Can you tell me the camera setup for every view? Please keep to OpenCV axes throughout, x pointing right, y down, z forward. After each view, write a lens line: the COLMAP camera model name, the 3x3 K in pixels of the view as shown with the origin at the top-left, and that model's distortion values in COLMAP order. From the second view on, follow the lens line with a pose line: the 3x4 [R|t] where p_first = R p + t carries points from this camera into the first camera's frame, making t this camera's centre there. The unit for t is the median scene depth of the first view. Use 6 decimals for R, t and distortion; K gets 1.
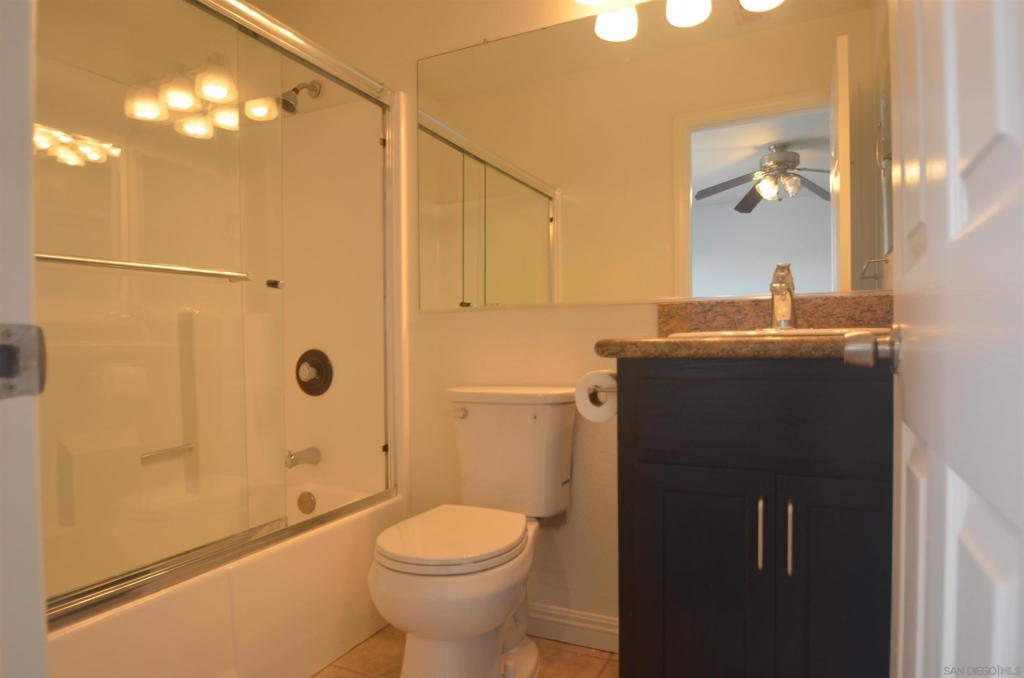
lens RADIAL K [[610.0, 0, 512.0], [0, 610.0, 339.0], [0, 0, 1]] dist [-0.033778, 0.000970]
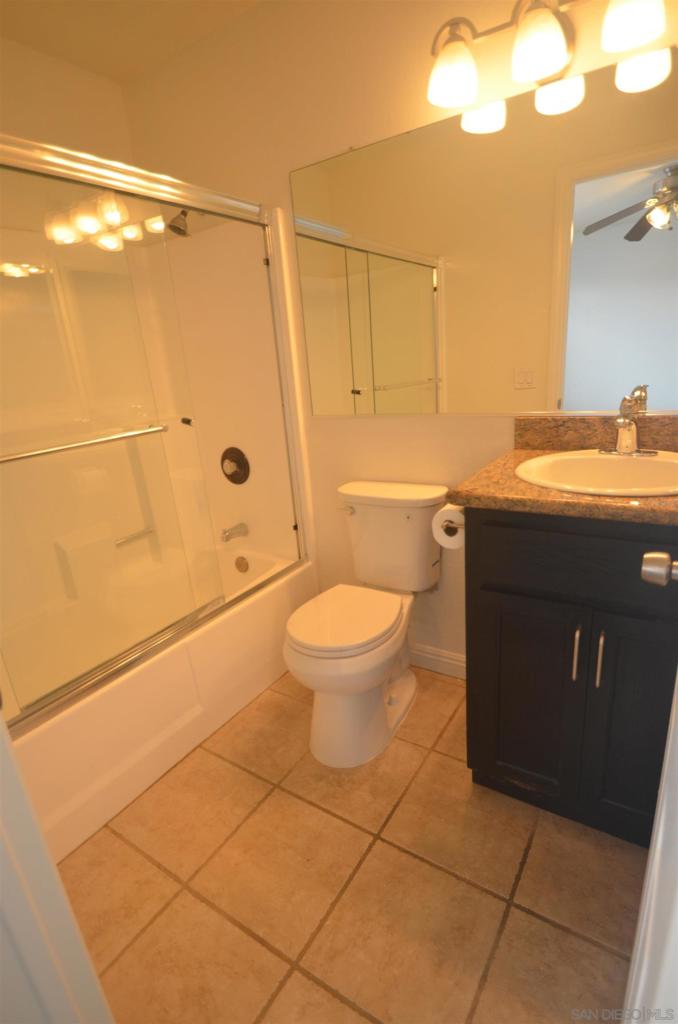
lens RADIAL K [[506.8, 0, 351.6], [0, 506.8, 510.7], [0, 0, 1]] dist [0.000207, -0.023671]
pose [[0.990200, -0.024999, -0.137398, 0.062218], [0.064563, 0.954342, 0.291655, -0.178638], [0.123834, -0.297668, 0.946604, 0.025658]]
